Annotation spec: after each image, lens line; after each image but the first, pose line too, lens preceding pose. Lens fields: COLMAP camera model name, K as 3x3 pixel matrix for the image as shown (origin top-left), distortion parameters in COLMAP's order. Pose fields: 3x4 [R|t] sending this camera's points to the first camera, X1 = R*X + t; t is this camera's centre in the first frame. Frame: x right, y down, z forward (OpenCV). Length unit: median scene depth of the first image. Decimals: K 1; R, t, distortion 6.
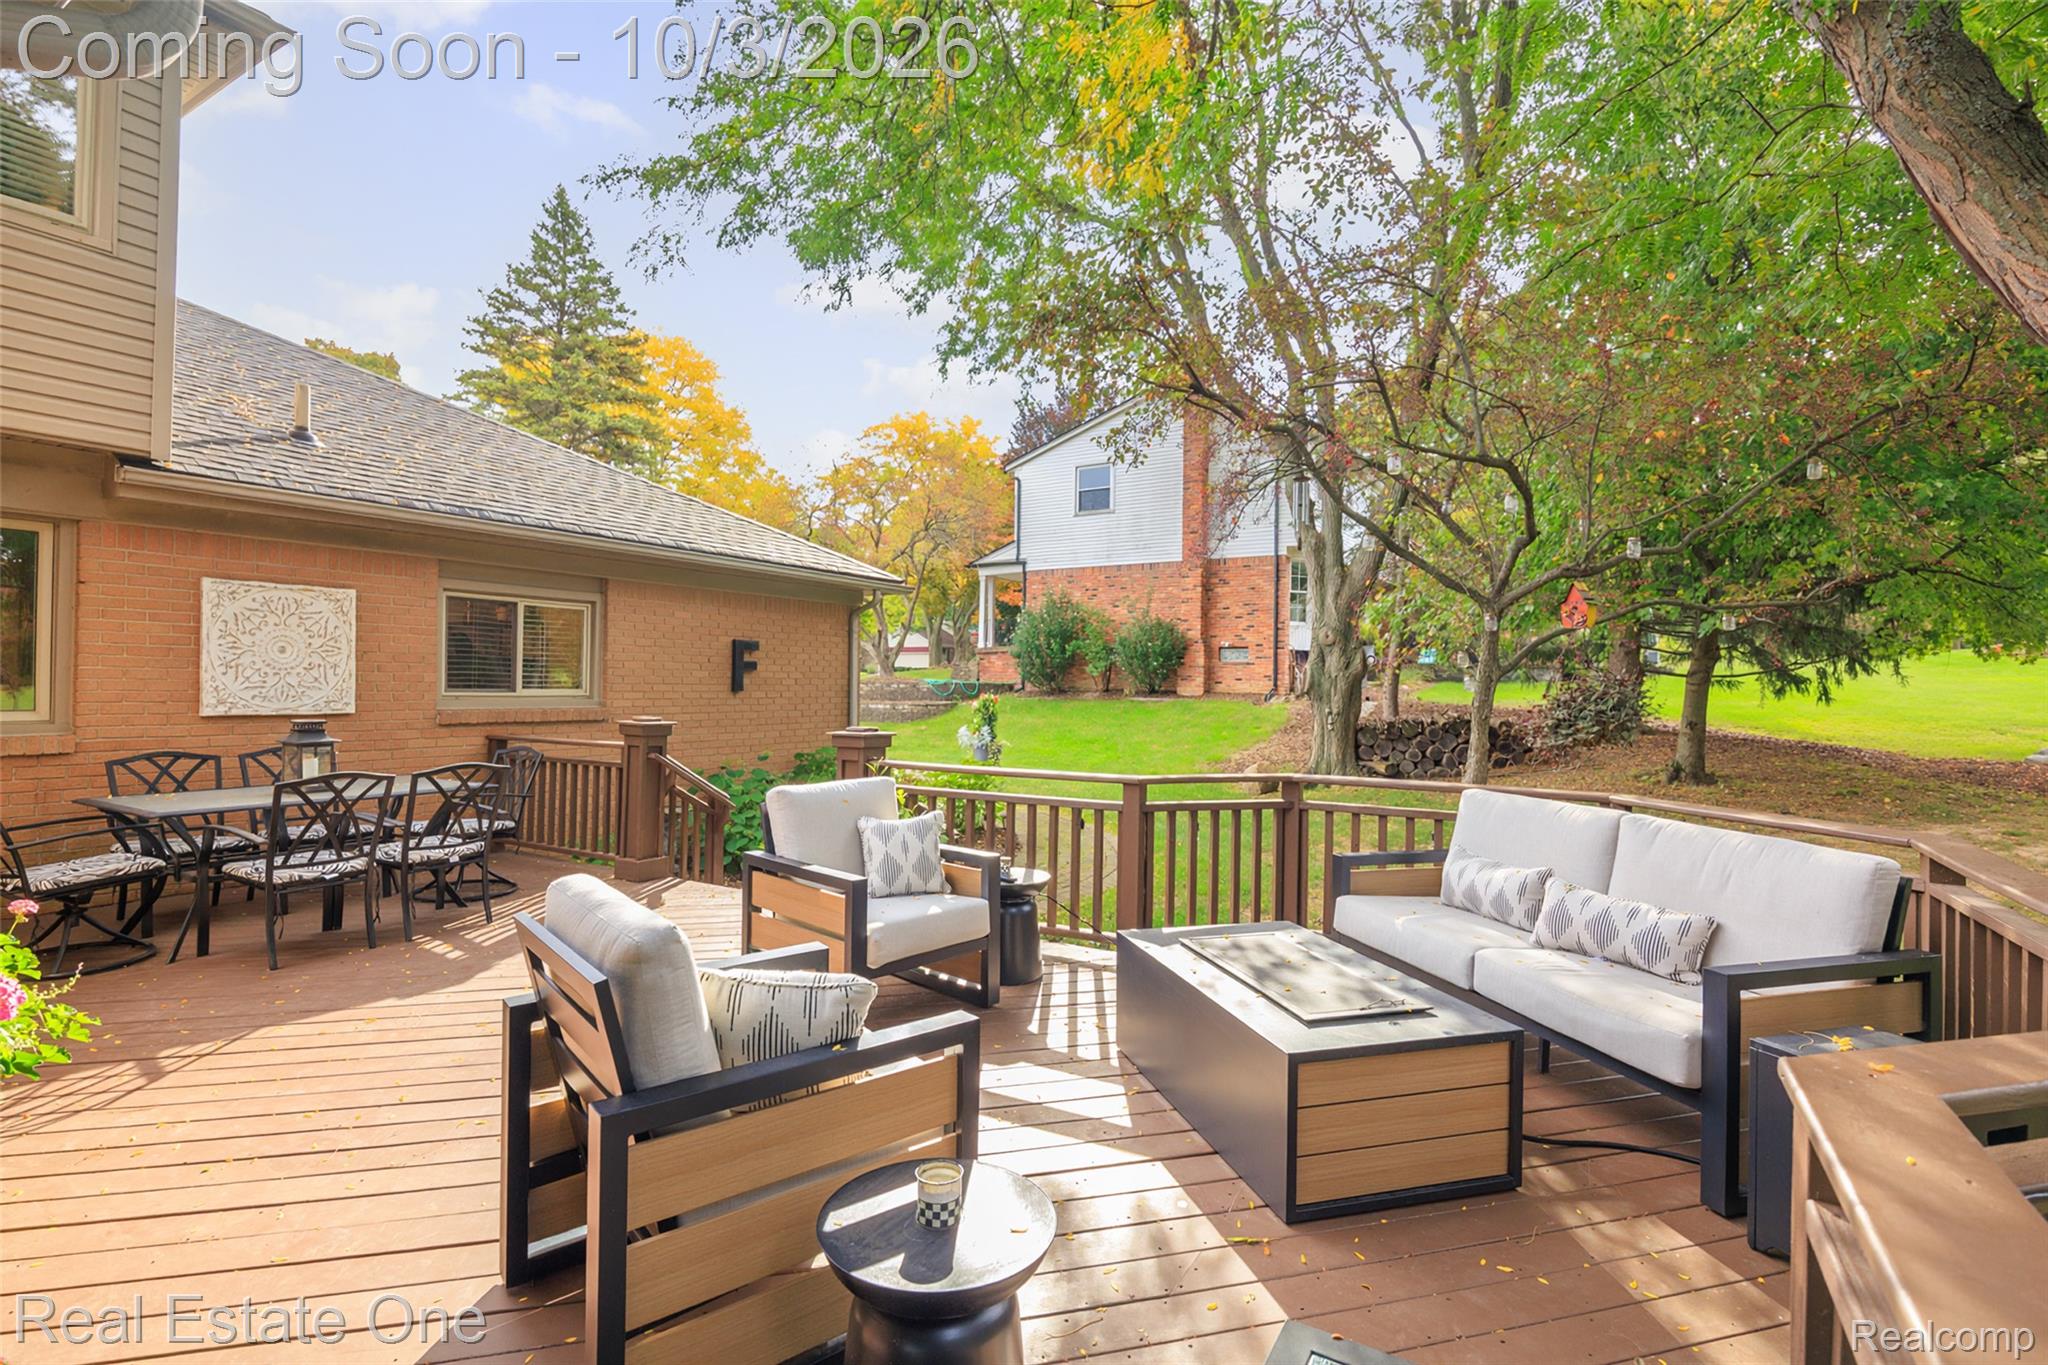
lens RADIAL K [[960.3, 0, 1023.8], [0, 960.3, 678.0], [0, 0, 1]] dist [-0.001347, -0.000279]
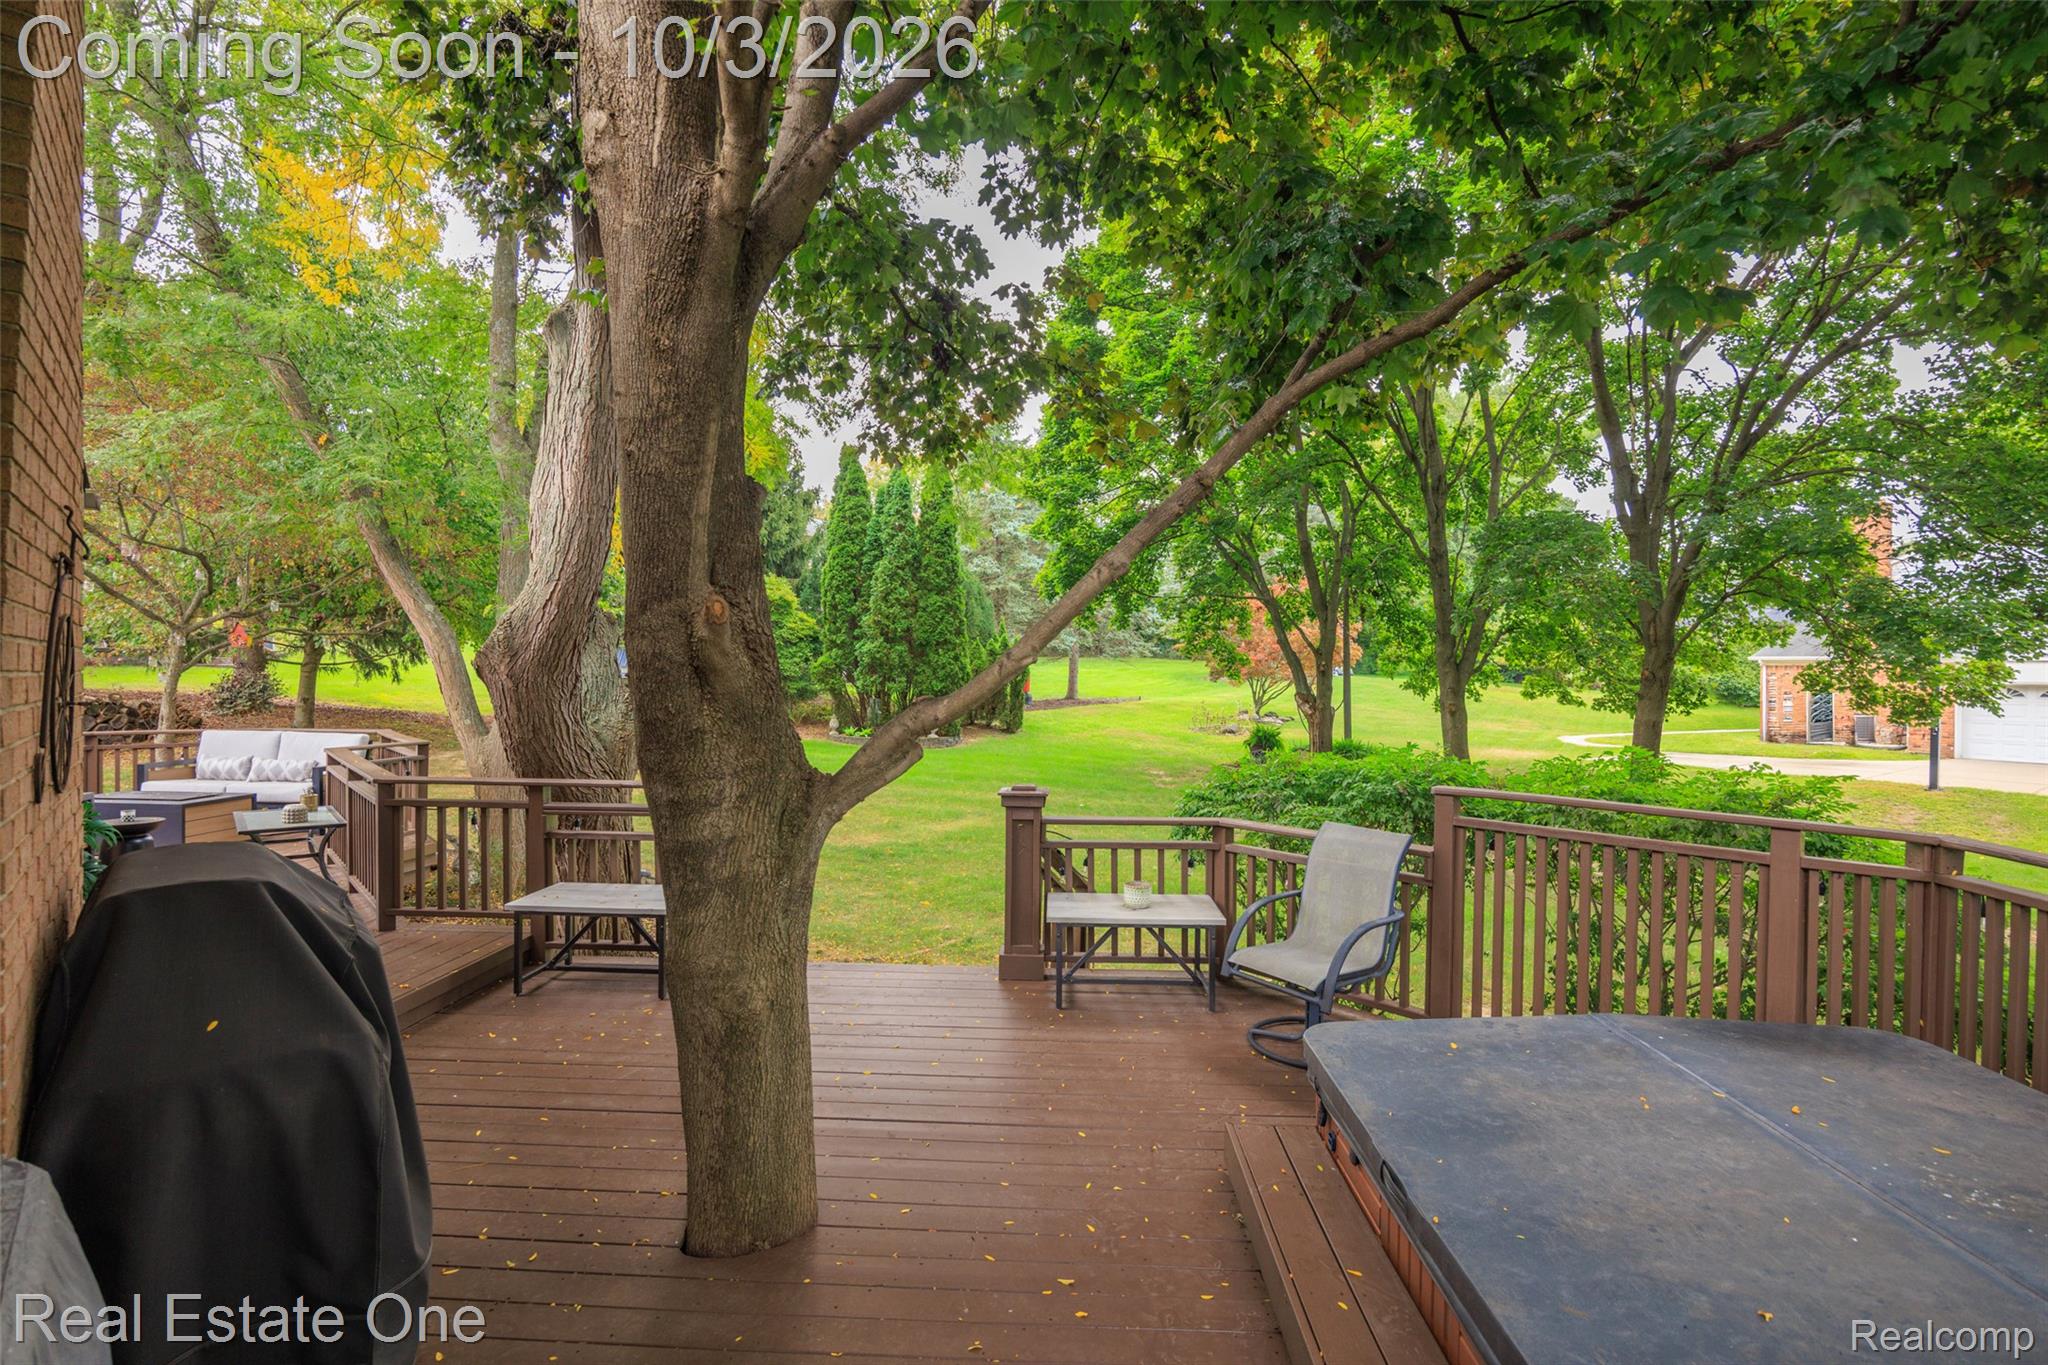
lens RADIAL K [[960.3, 0, 1019.3], [0, 960.3, 678.2], [0, 0, 1]] dist [-0.001347, -0.000279]
pose [[0.315488, -0.011228, 0.948863, -0.284460], [-0.012706, 0.999790, 0.016055, -0.017957], [-0.948845, -0.017121, 0.315279, -0.403342]]
